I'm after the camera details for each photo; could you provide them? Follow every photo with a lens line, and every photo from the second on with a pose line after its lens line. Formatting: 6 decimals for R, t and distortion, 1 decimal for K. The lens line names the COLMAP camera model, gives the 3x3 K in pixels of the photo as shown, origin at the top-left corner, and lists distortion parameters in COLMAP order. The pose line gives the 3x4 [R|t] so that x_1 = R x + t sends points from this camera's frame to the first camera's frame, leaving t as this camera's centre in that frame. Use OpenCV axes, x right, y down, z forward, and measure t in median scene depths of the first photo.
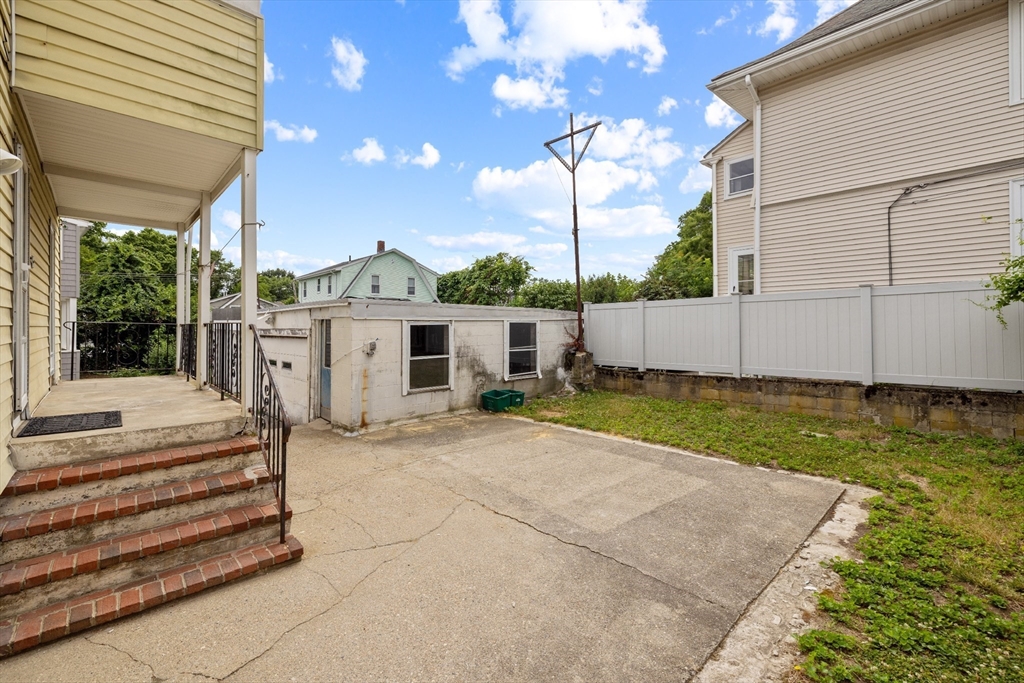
lens RADIAL K [[441.6, 0, 505.4], [0, 441.6, 315.8], [0, 0, 1]] dist [0.000928, 0.000426]
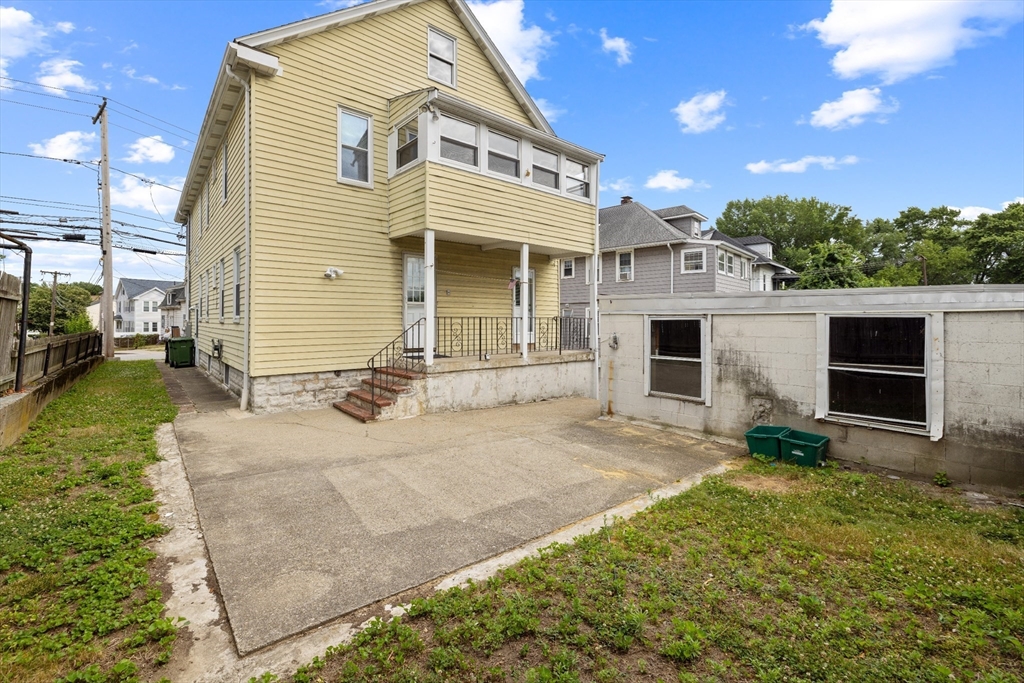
lens RADIAL K [[441.6, 0, 508.7], [0, 441.6, 321.3], [0, 0, 1]] dist [0.000928, 0.000426]
pose [[-0.054561, 0.009737, -0.998463, 0.755353], [0.015317, 0.999843, 0.008914, 0.012016], [0.998393, -0.014807, -0.054702, 0.810333]]
